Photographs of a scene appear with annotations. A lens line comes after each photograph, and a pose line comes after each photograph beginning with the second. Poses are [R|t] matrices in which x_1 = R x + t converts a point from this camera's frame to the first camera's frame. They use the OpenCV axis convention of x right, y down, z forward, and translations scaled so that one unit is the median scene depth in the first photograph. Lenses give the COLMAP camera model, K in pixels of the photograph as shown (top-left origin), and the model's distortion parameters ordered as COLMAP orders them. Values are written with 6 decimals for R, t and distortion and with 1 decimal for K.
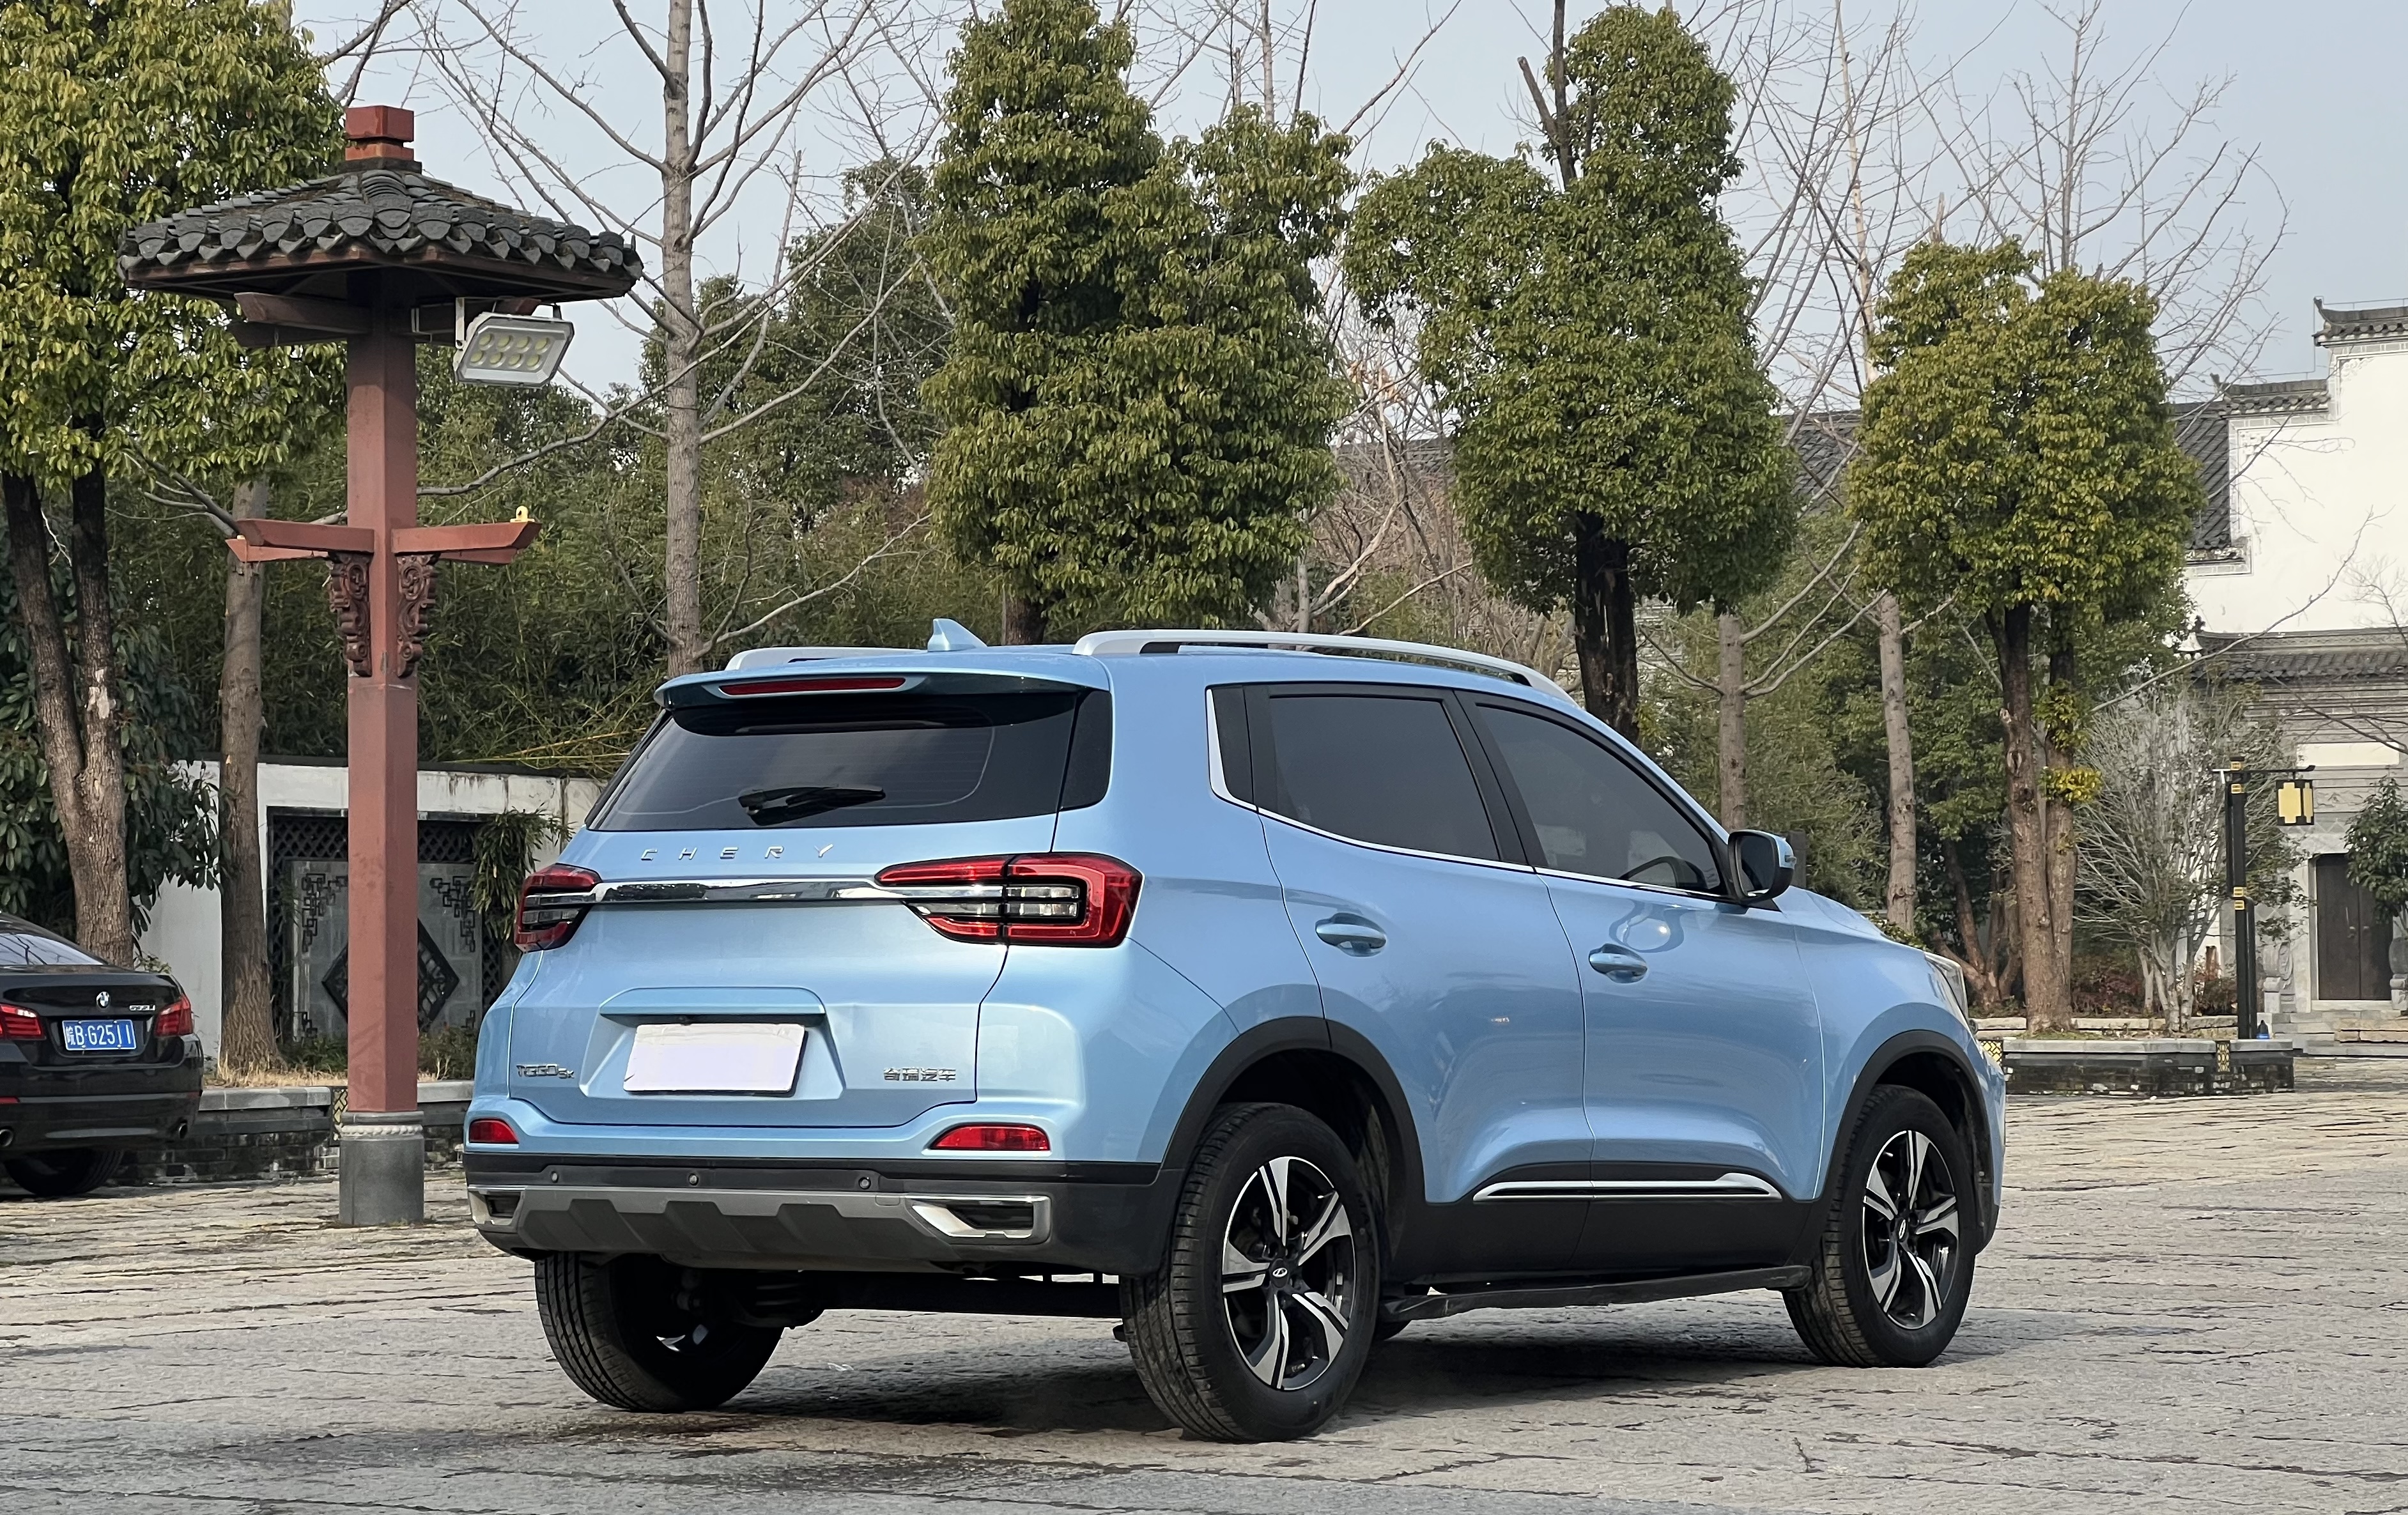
lens RADIAL K [[6335.3, 0, 1203.6], [0, 6335.3, 758.1], [0, 0, 1]] dist [-0.088885, 0.000000]
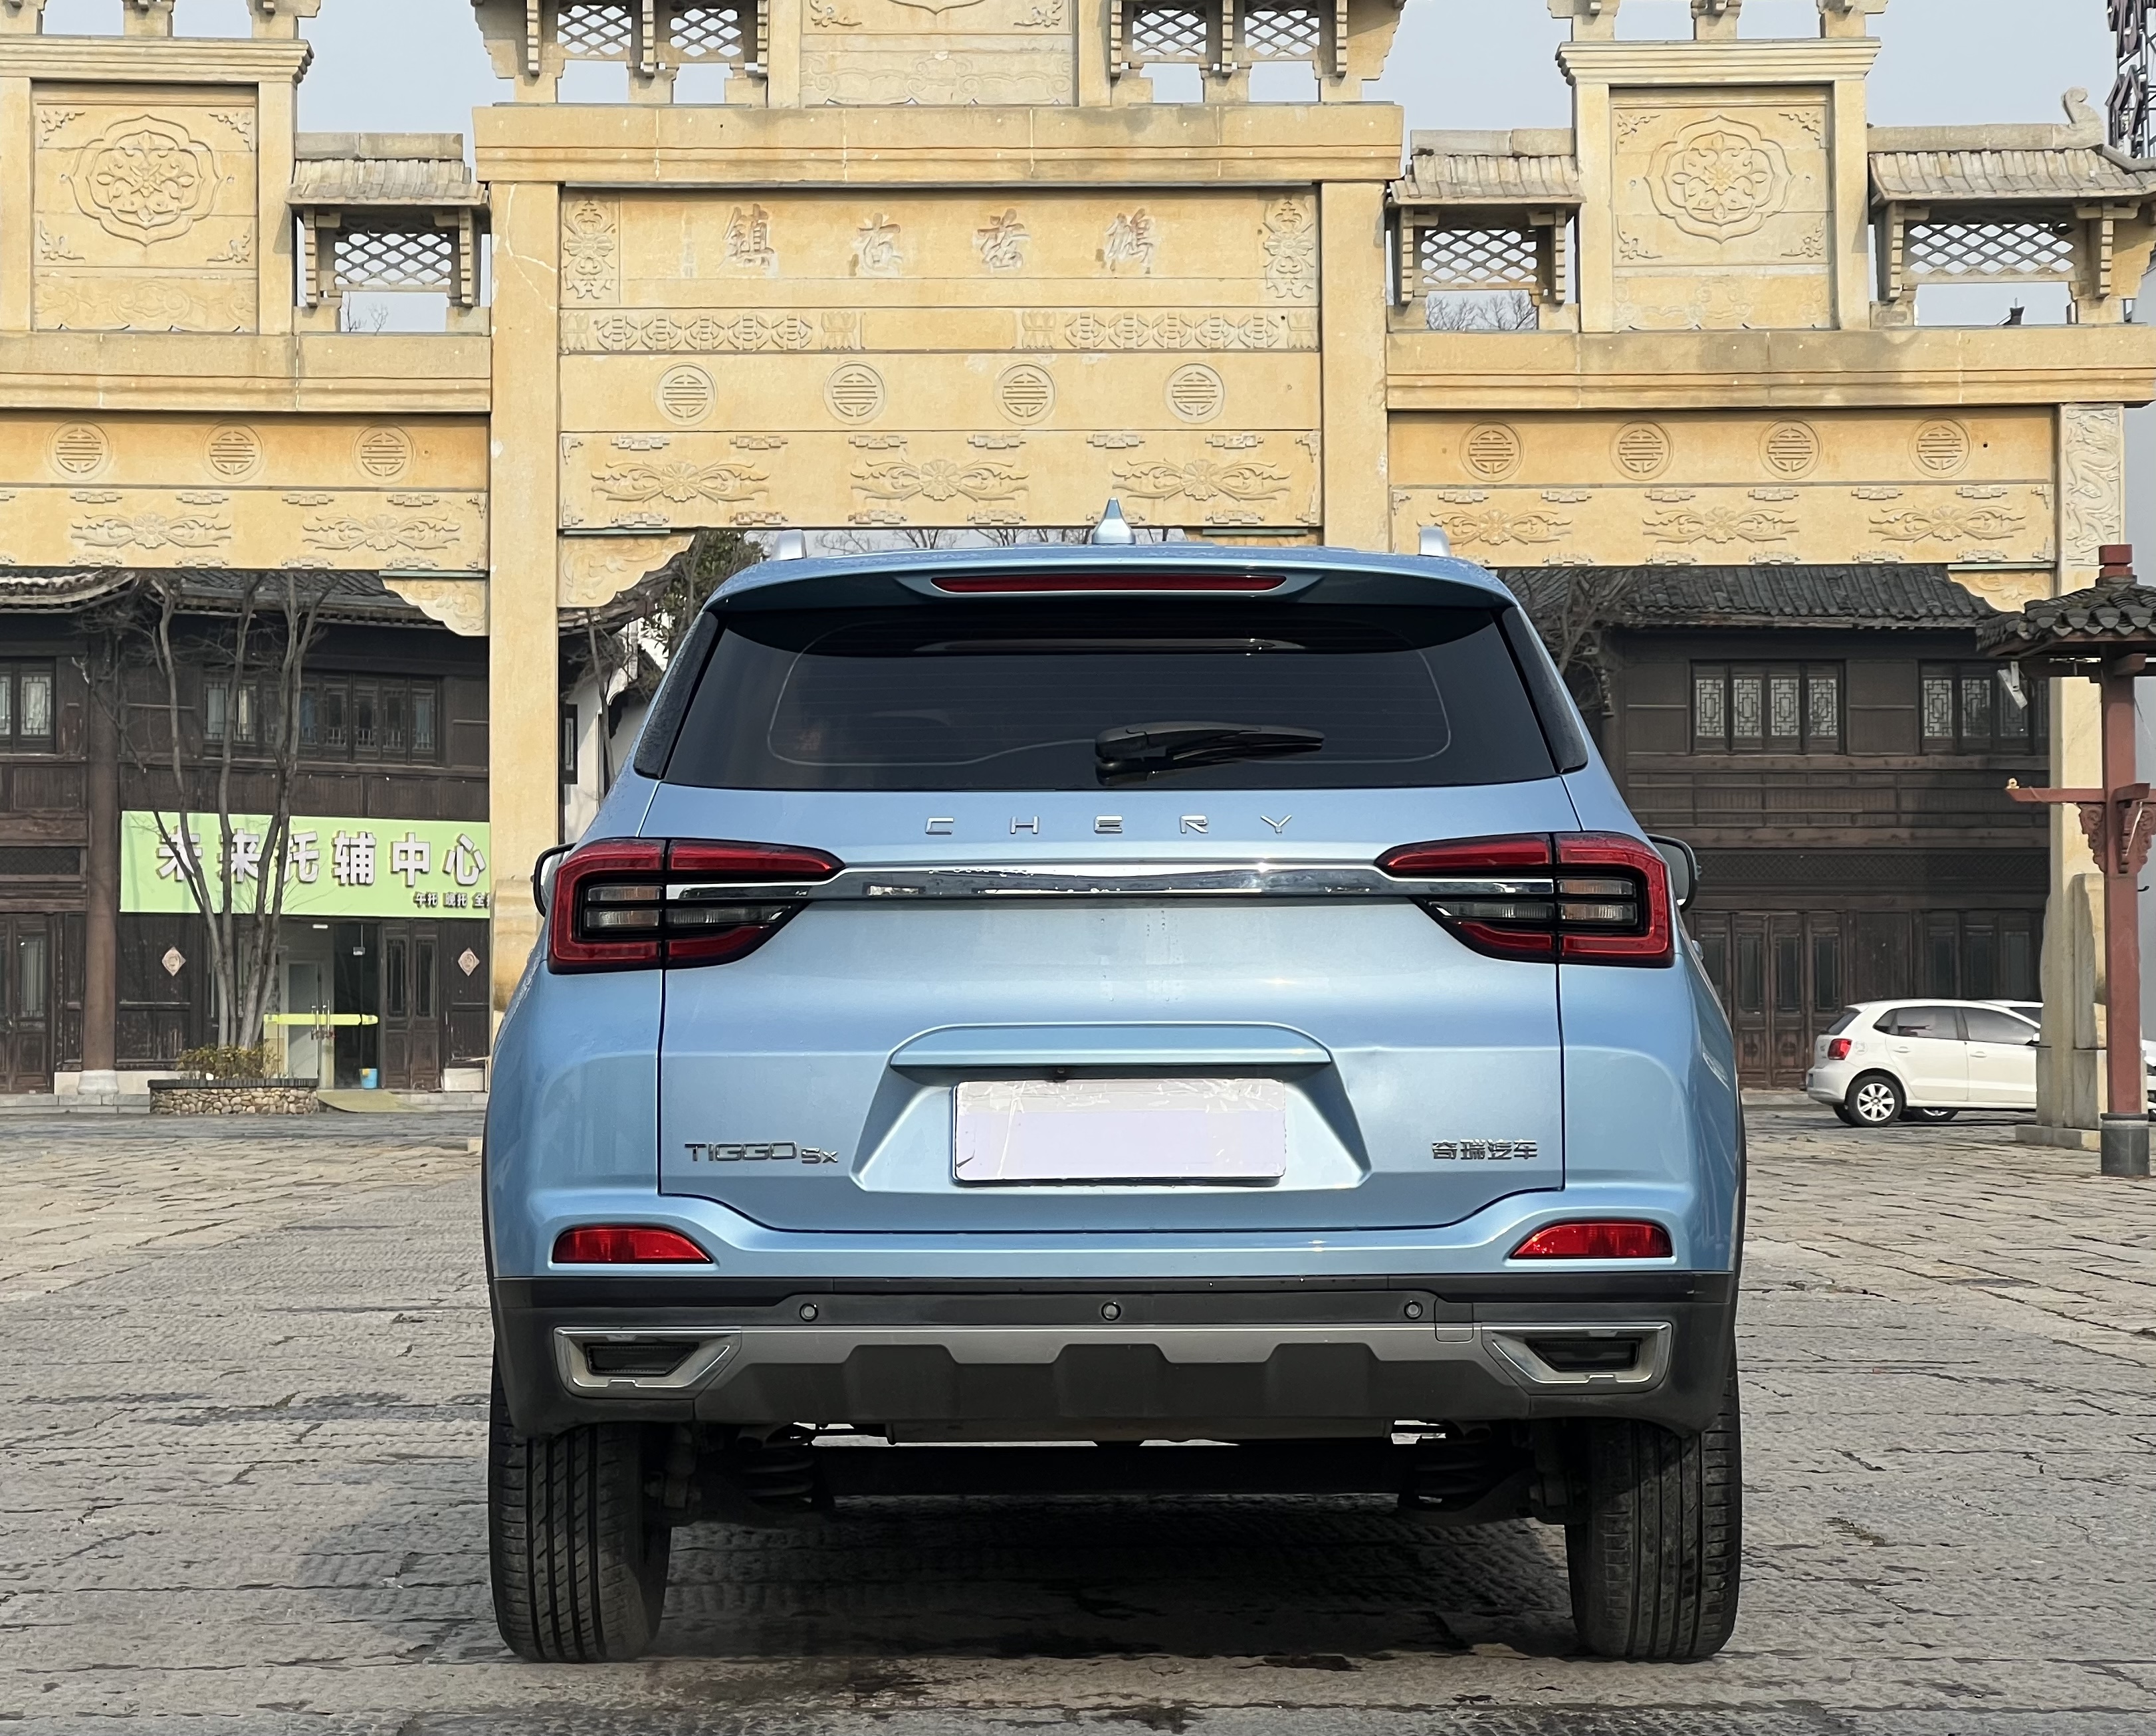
lens RADIAL K [[6646.9, 0, 1077.0], [0, 6646.9, 865.8], [0, 0, 1]] dist [-0.060027, 0.000000]
pose [[0.822136, 0.014403, 0.569109, -0.472544], [-0.018081, 0.999836, 0.000815, 0.018564], [-0.569004, -0.010960, 0.822262, 0.415318]]
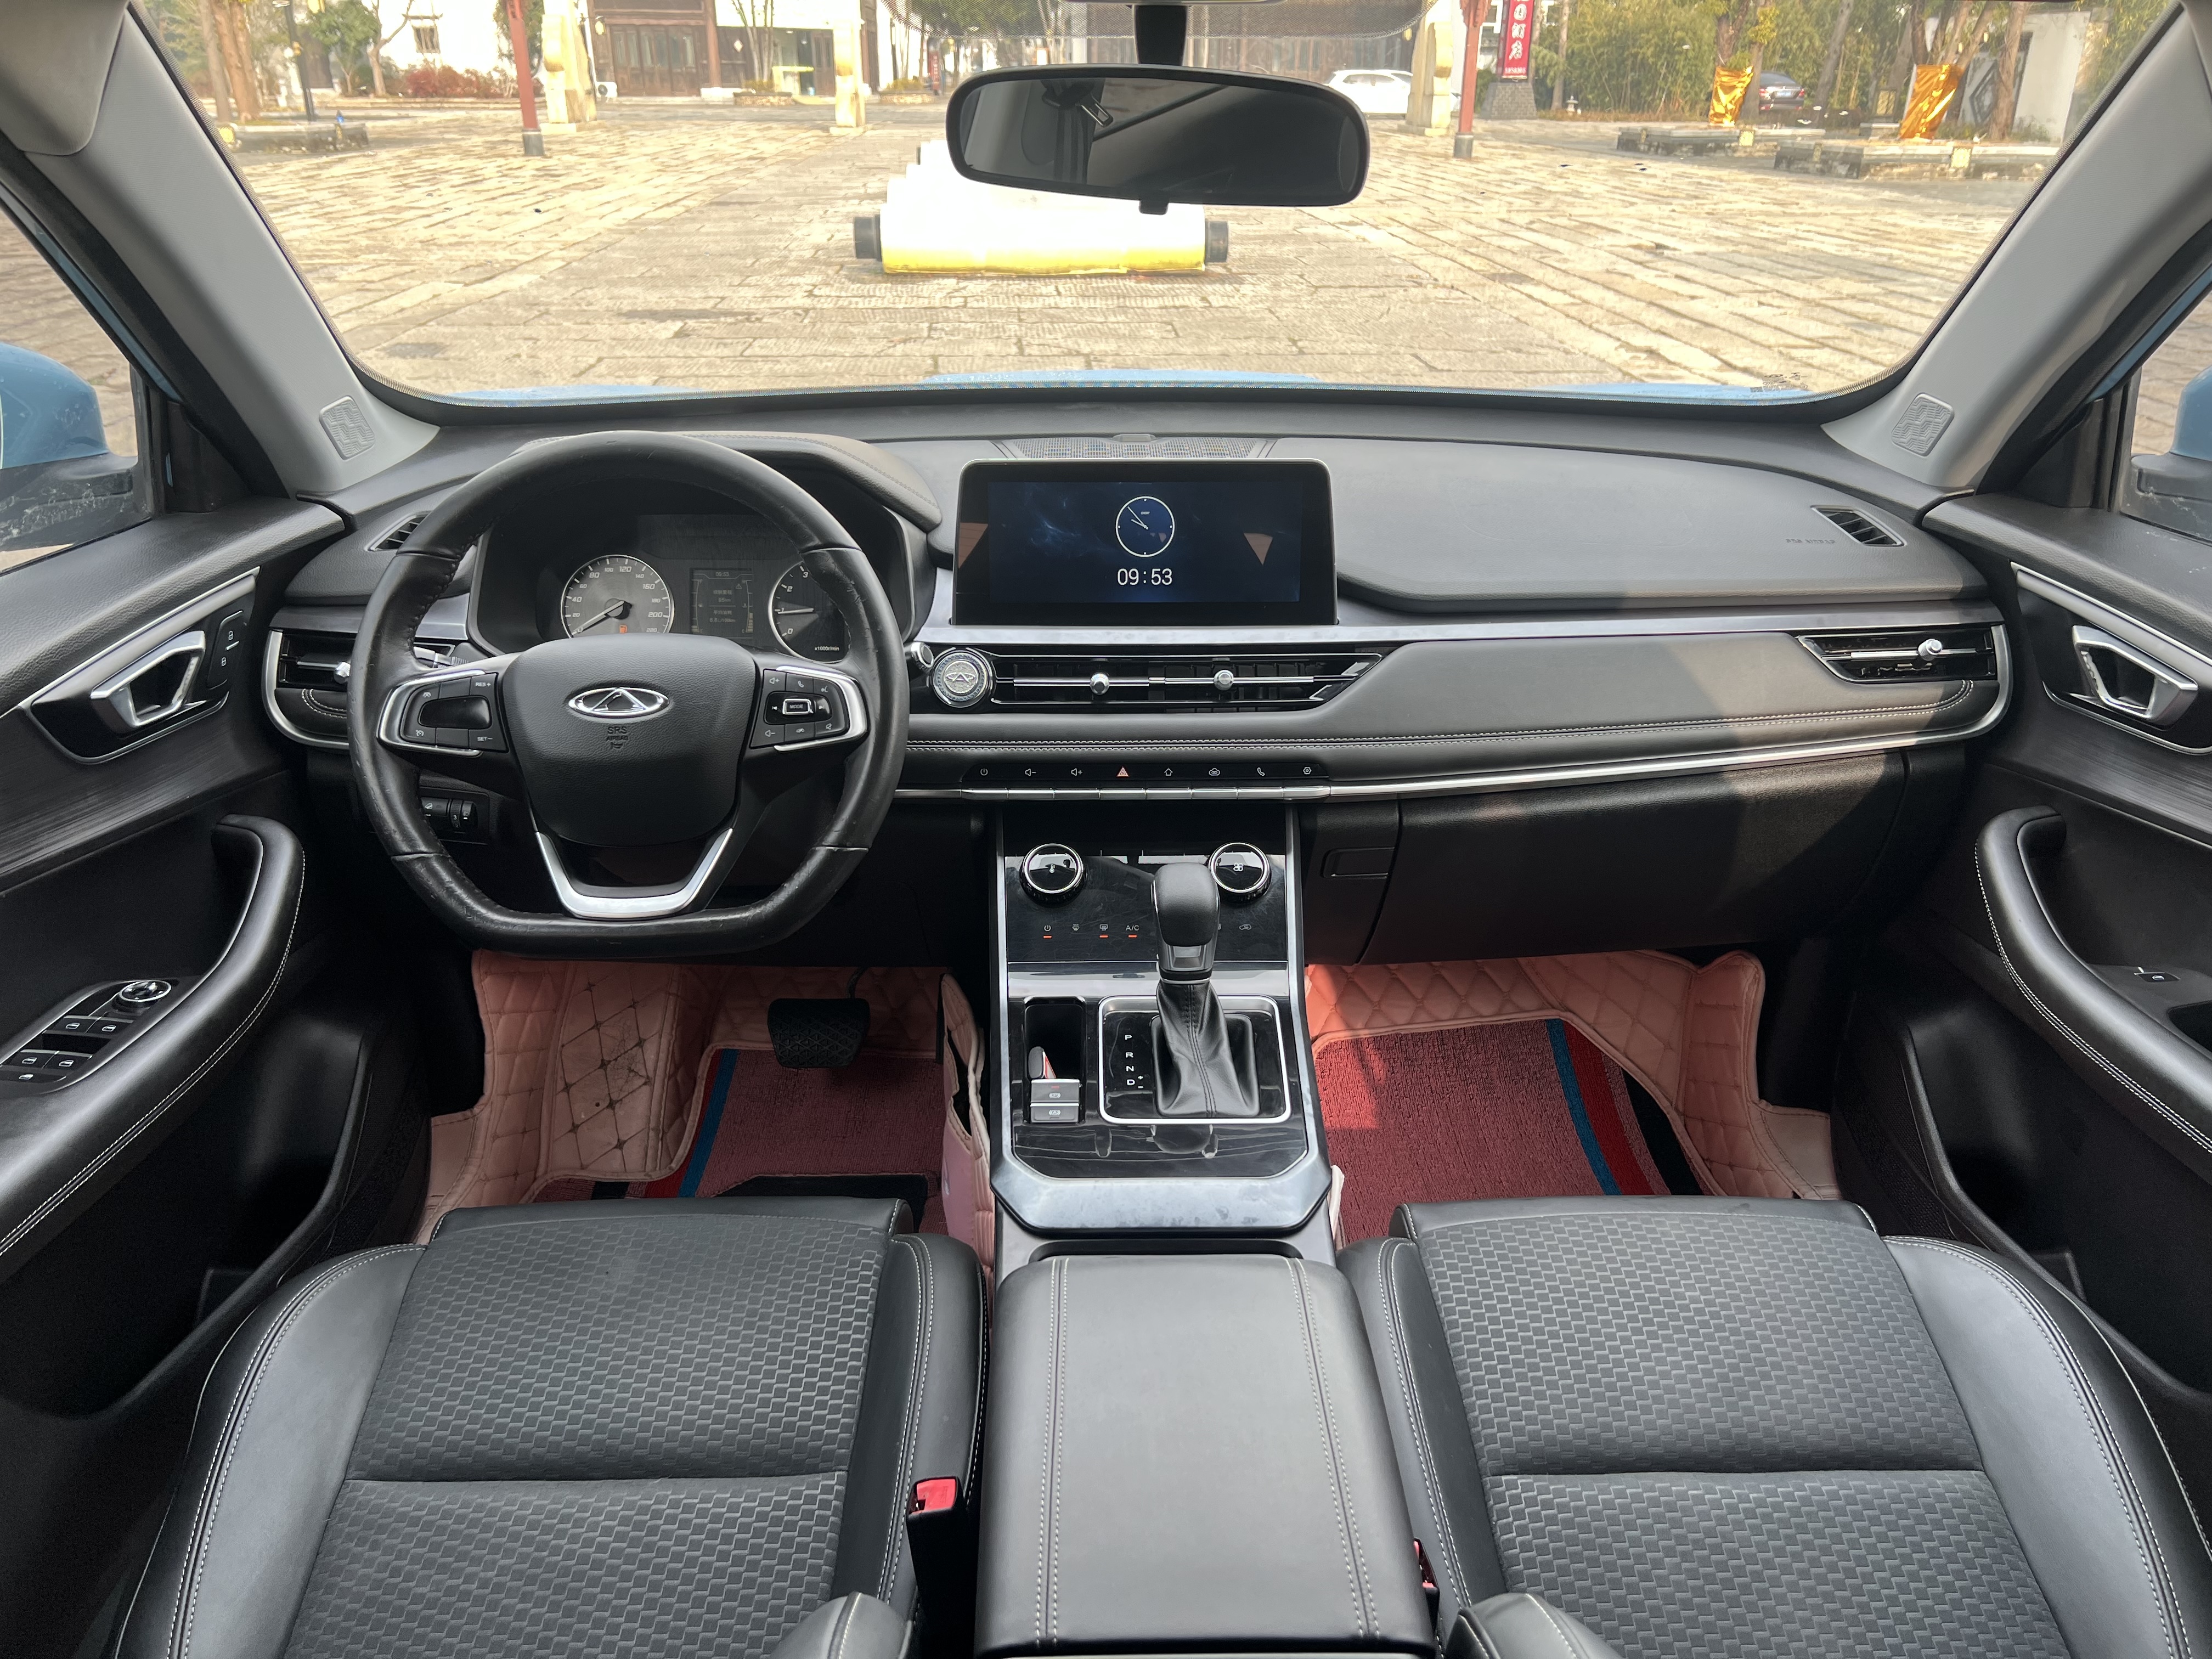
lens RADIAL K [[1695.2, 0, 1138.4], [0, 1695.2, 832.8], [0, 0, 1]] dist [0.043202, -0.045176]
pose [[0.799966, -0.245371, 0.547583, -0.018943], [-0.025552, 0.897812, 0.439637, -0.005193], [-0.599501, -0.365686, 0.711949, 1.039739]]
